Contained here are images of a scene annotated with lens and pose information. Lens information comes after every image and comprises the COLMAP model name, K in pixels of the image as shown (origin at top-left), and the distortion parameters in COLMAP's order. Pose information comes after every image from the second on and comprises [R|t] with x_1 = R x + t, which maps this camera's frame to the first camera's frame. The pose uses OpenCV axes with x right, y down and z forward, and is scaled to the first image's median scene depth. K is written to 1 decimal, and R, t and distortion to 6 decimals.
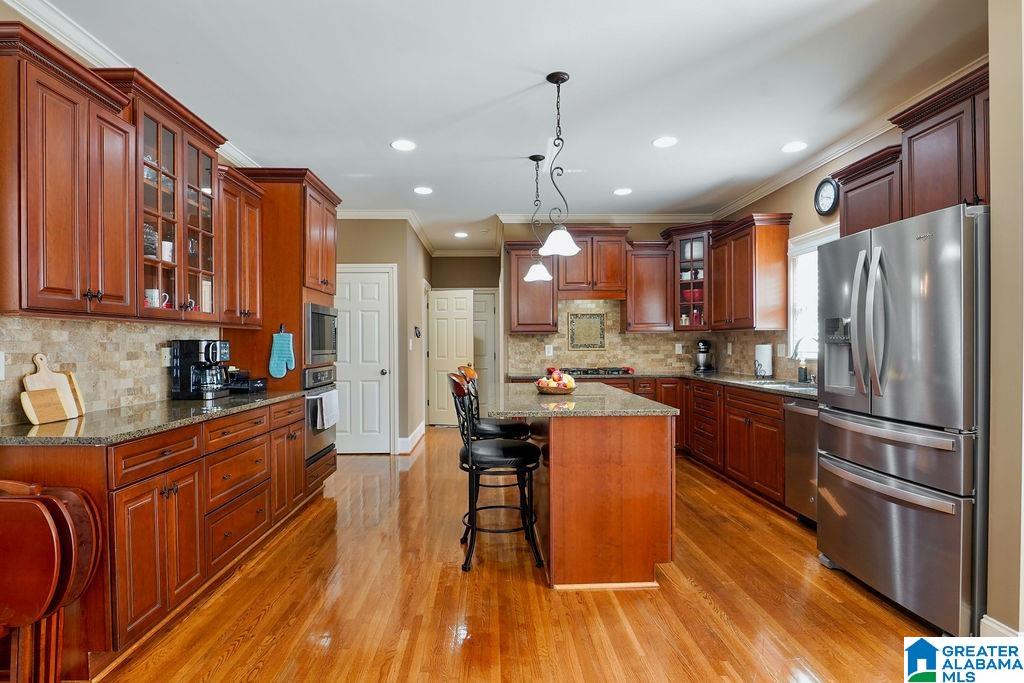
lens RADIAL K [[502.5, 0, 492.2], [0, 502.5, 350.8], [0, 0, 1]] dist [-0.018298, -0.003109]
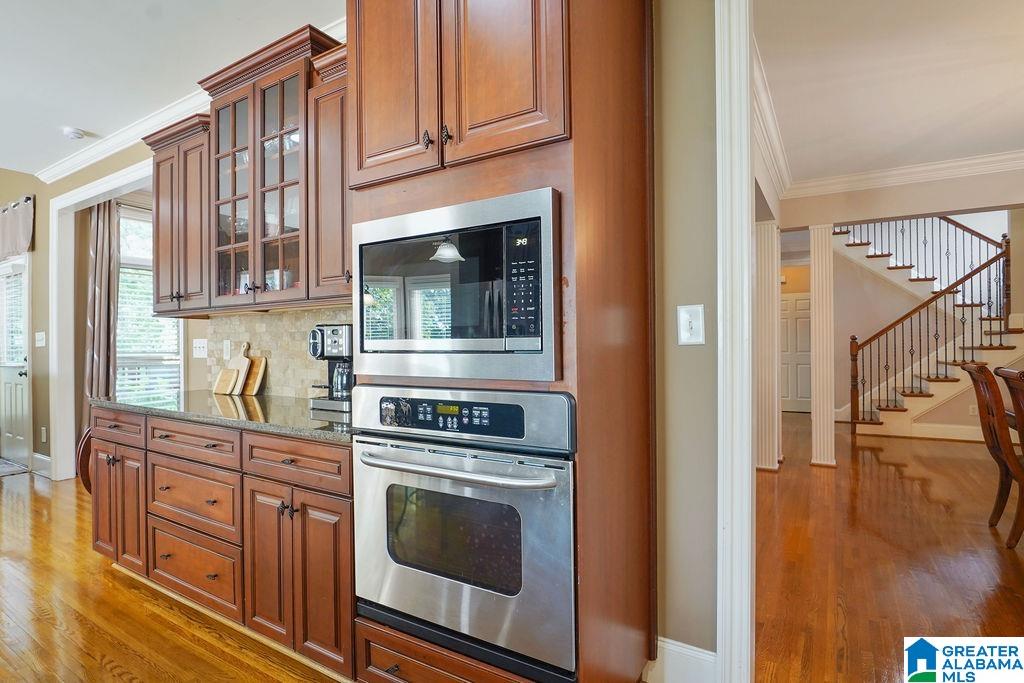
lens RADIAL K [[521.7, 0, 505.9], [0, 521.7, 347.3], [0, 0, 1]] dist [-0.018549, -0.004507]
pose [[-0.518148, 0.011148, -0.855218, -0.040273], [-0.003468, 0.999879, 0.015135, -0.001068], [0.855284, 0.010809, -0.518047, 0.914418]]
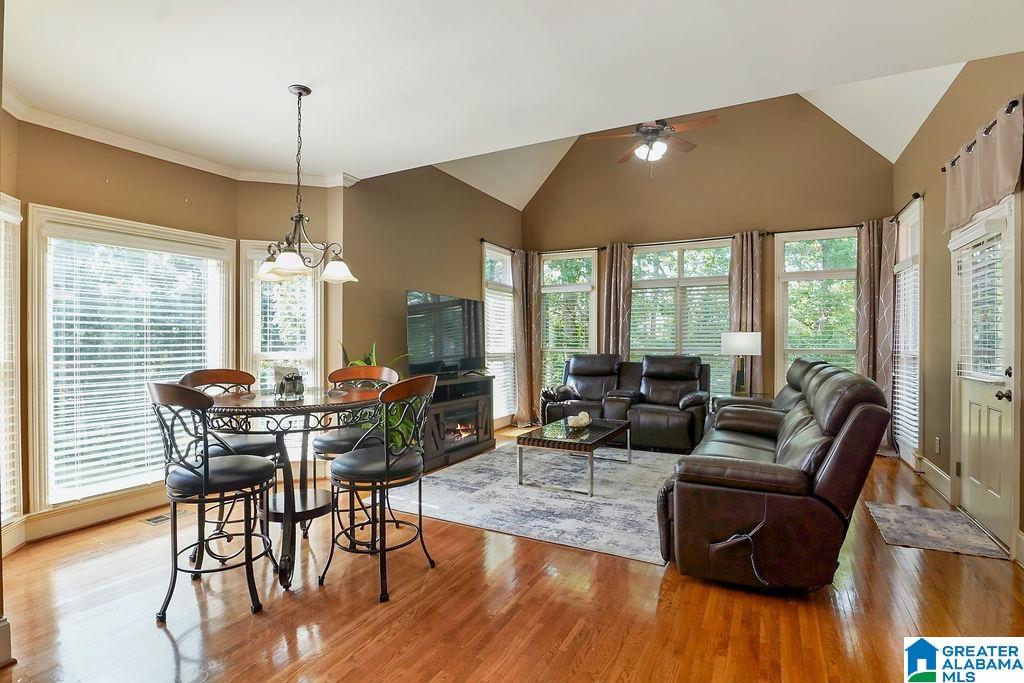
lens RADIAL K [[502.5, 0, 505.0], [0, 502.5, 341.5], [0, 0, 1]] dist [-0.018298, -0.003109]
pose [[-0.888109, 0.005612, 0.459598, -0.133920], [0.012629, 0.999846, 0.012195, -0.010302], [-0.459459, 0.016635, -0.888043, 0.438814]]
